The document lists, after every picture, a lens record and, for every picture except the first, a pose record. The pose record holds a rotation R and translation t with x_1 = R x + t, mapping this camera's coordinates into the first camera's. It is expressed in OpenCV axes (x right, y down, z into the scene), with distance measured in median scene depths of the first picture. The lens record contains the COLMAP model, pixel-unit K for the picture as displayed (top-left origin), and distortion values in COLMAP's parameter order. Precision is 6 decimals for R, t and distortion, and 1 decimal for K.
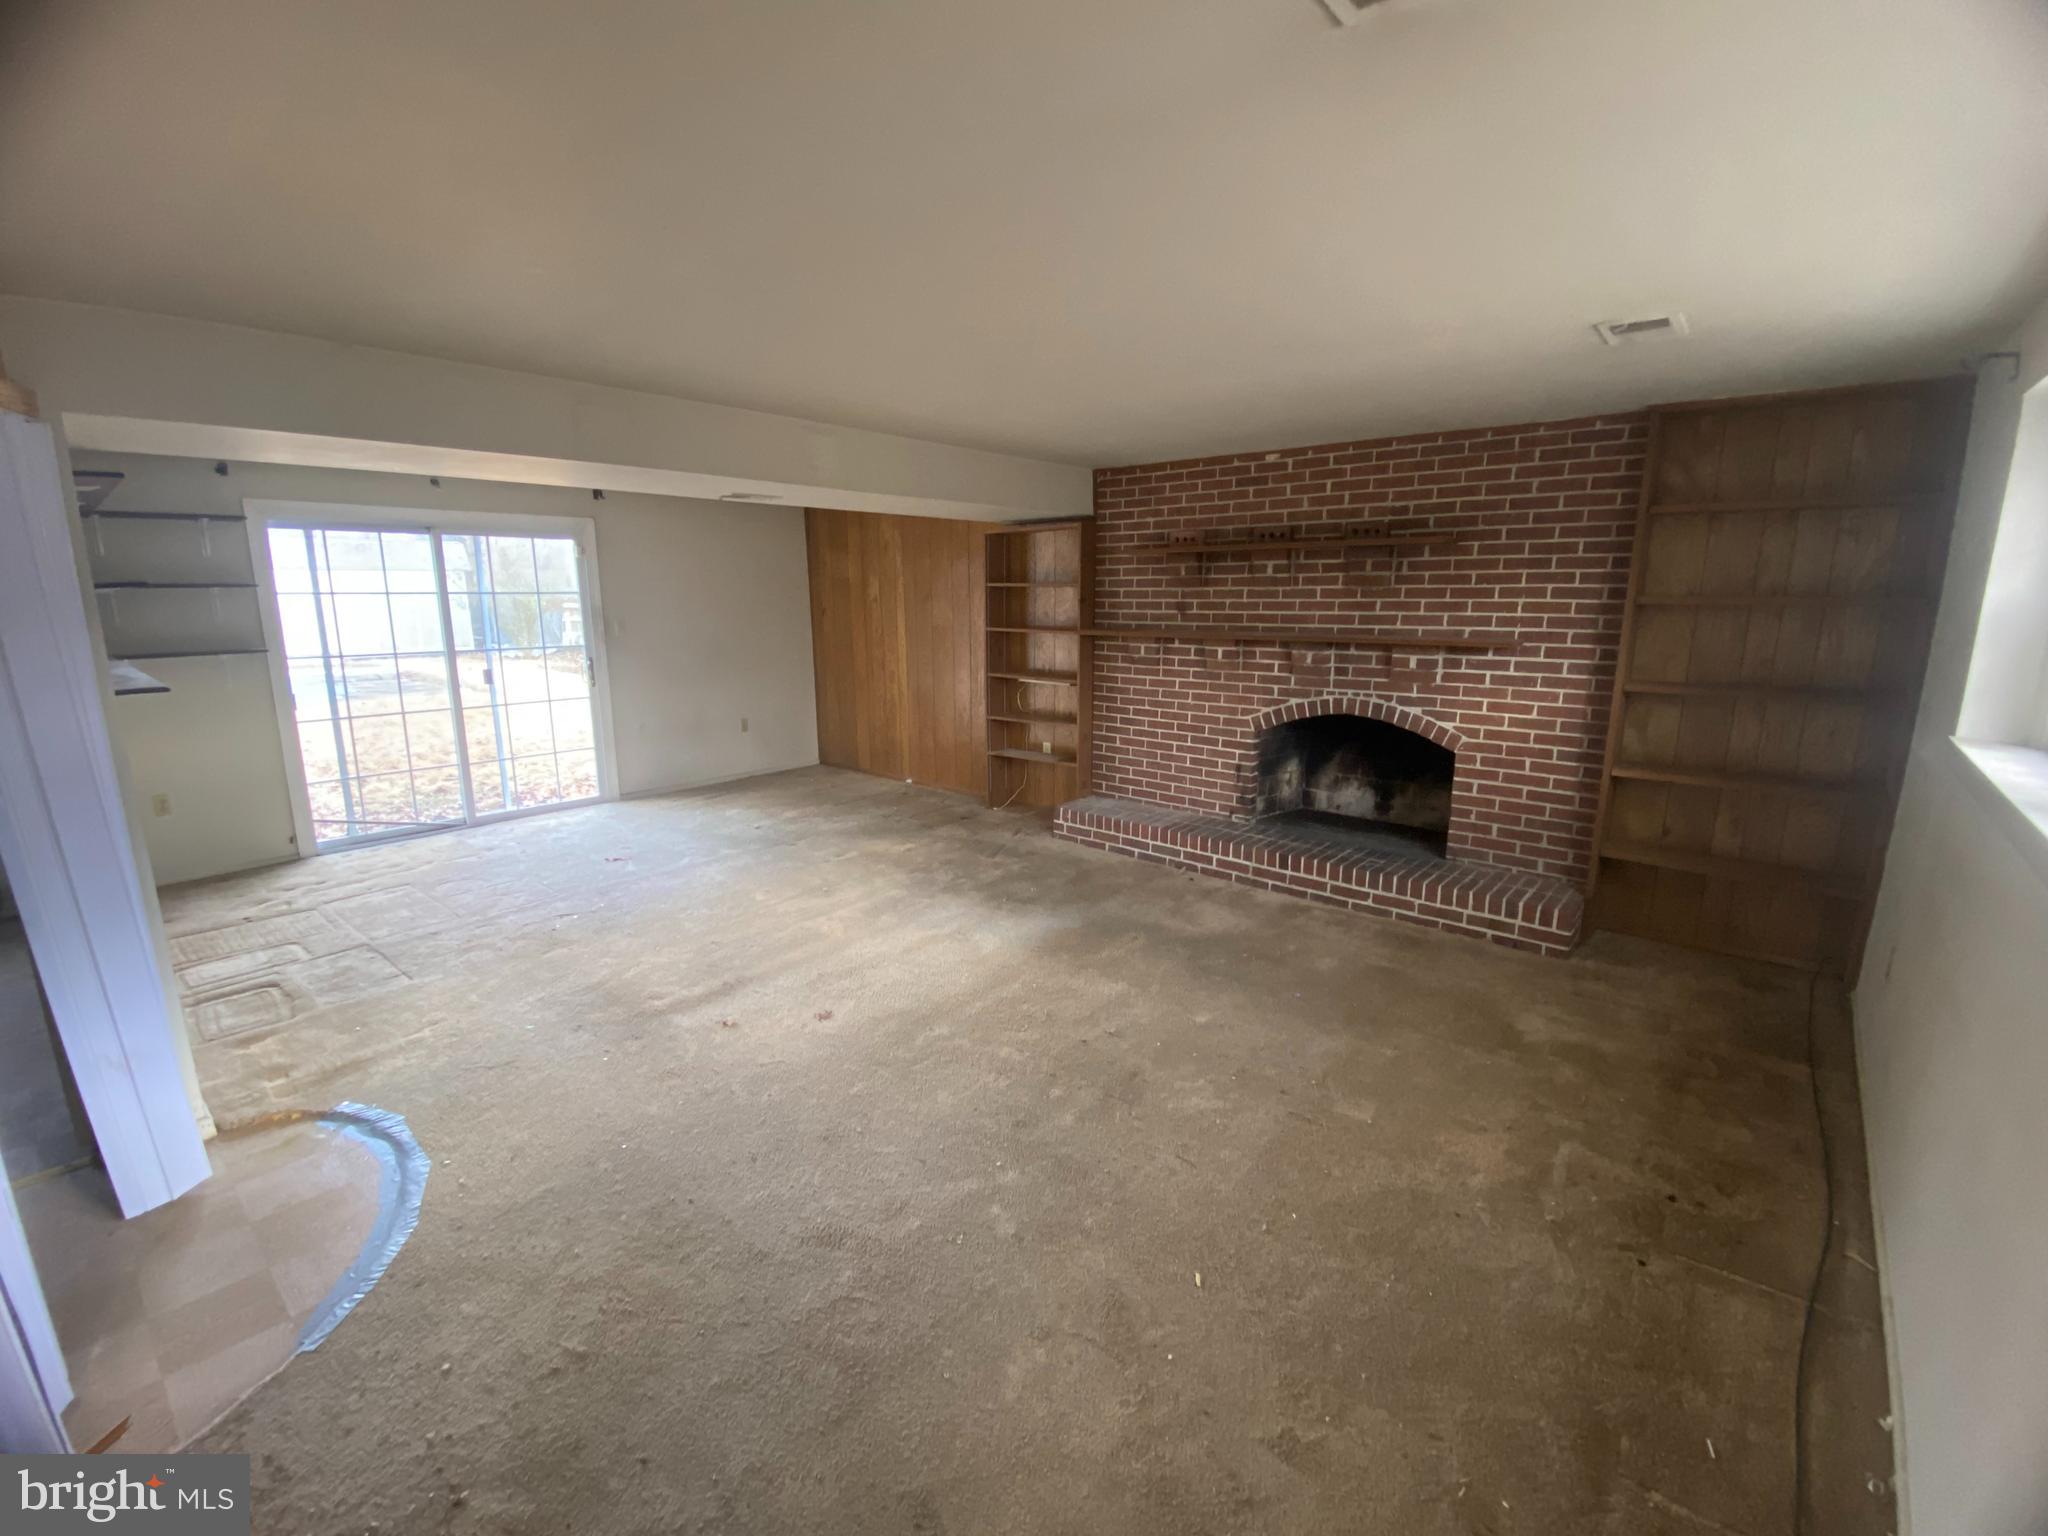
lens RADIAL K [[869.9, 0, 1024.0], [0, 869.9, 768.0], [0, 0, 1]] dist [-0.017909, -0.000178]
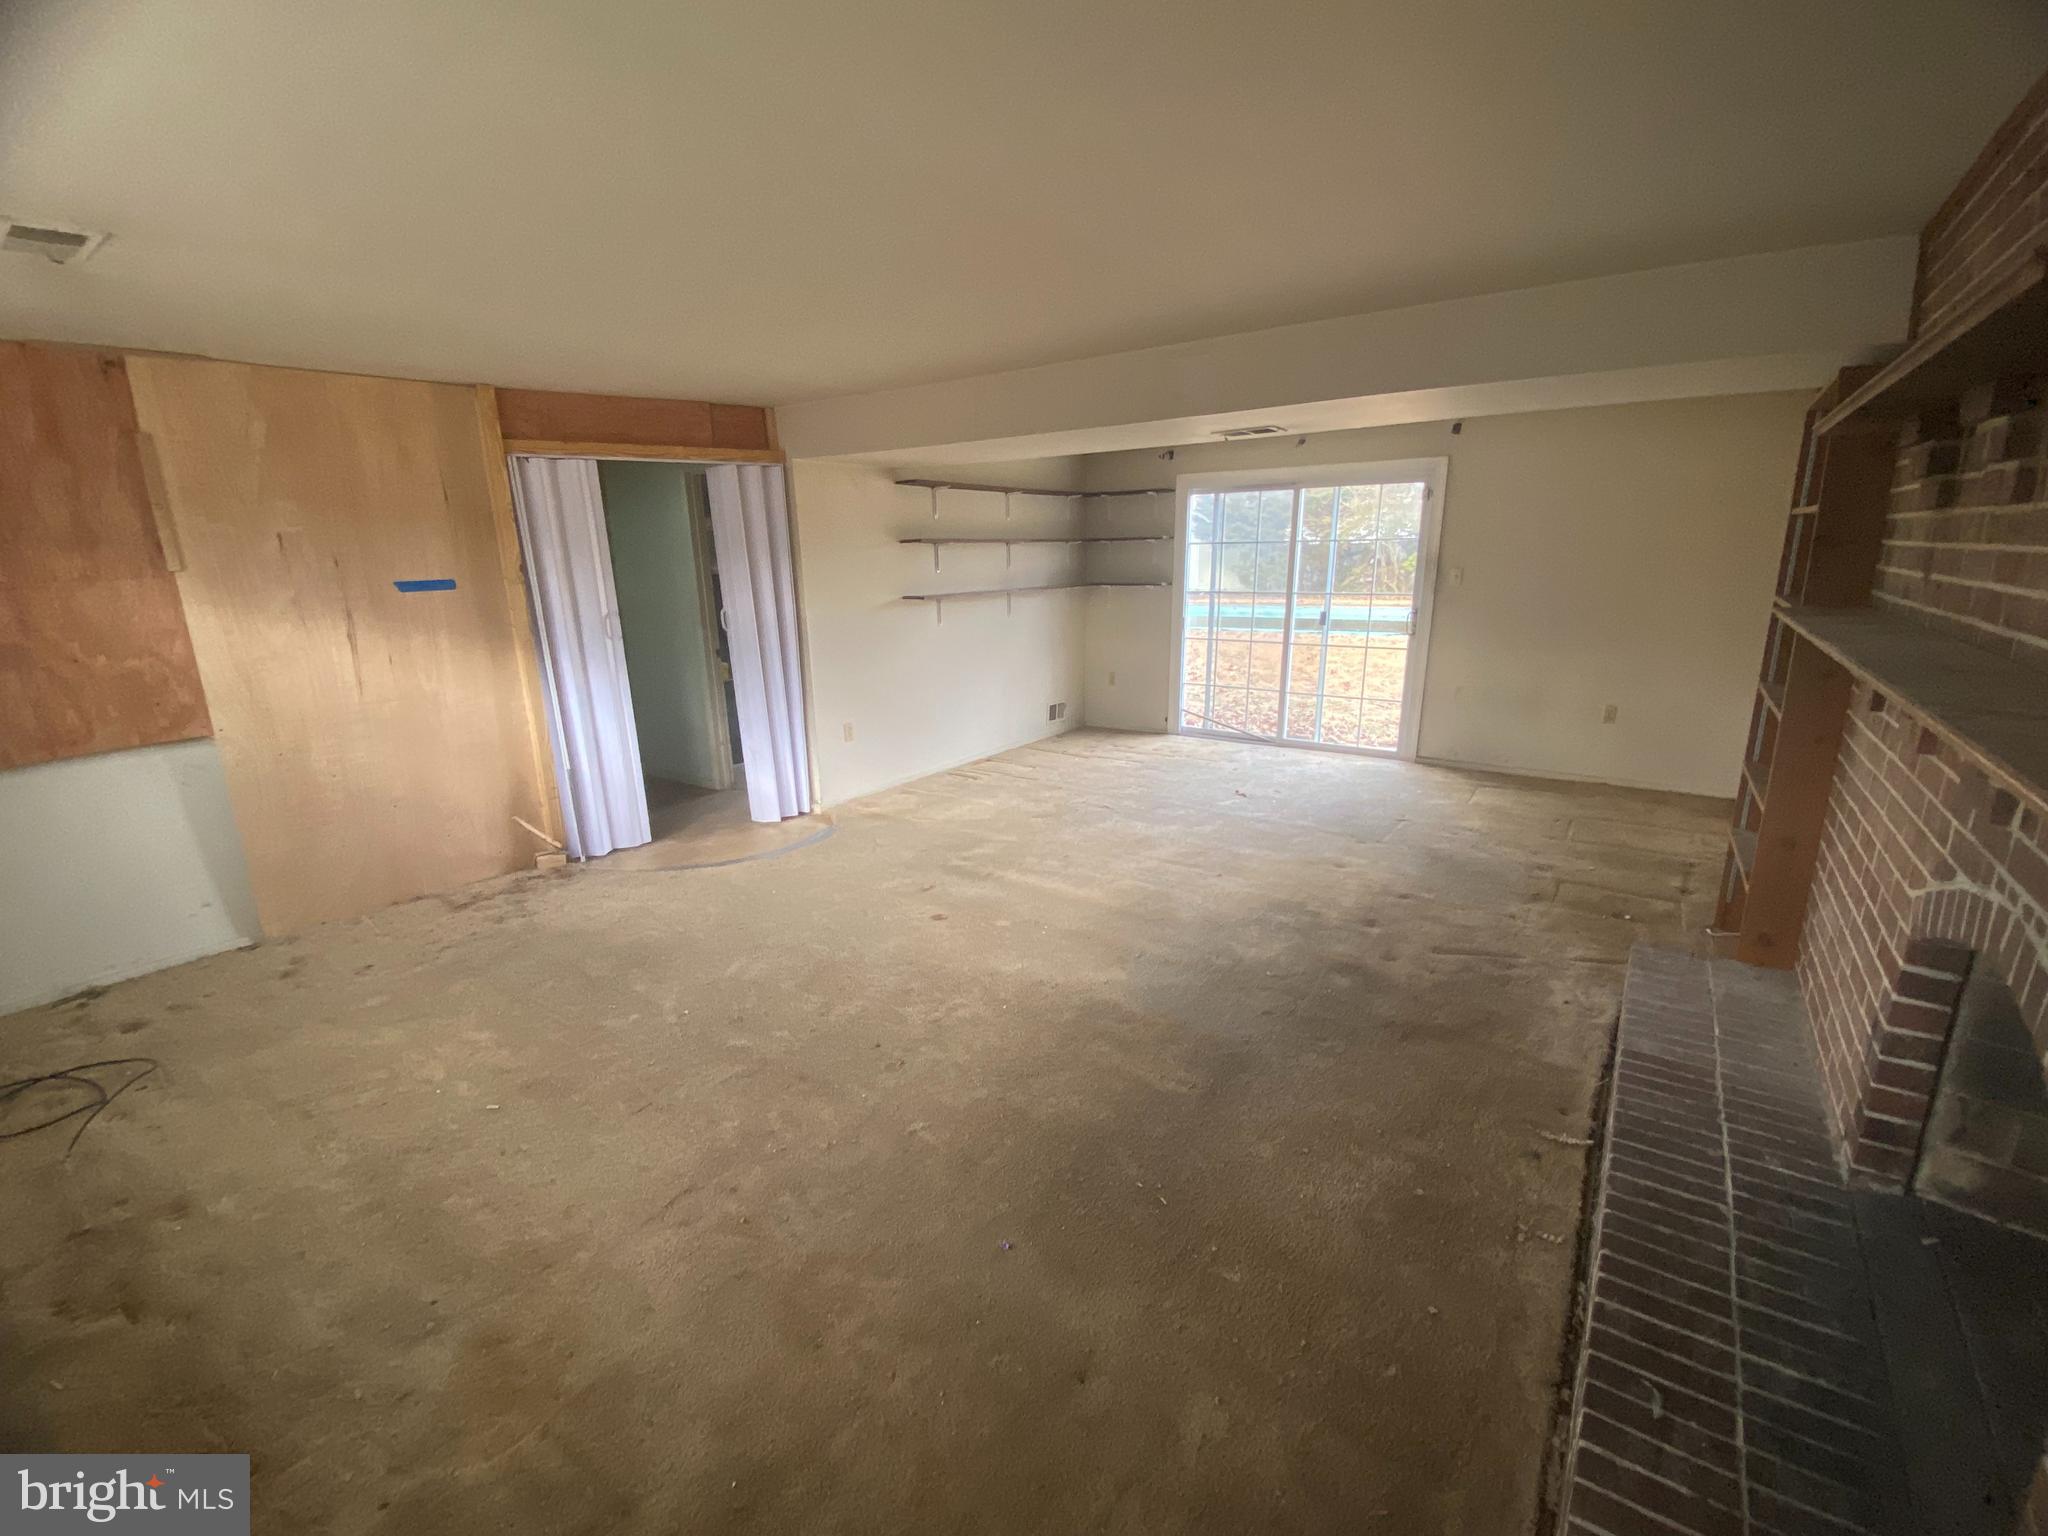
lens RADIAL K [[869.9, 0, 1024.0], [0, 869.9, 768.0], [0, 0, 1]] dist [-0.017909, -0.000178]
pose [[0.076211, 0.238347, -0.968185, 0.554381], [-0.183864, 0.957717, 0.221297, -0.116811], [0.979993, 0.161149, 0.116812, 0.633388]]
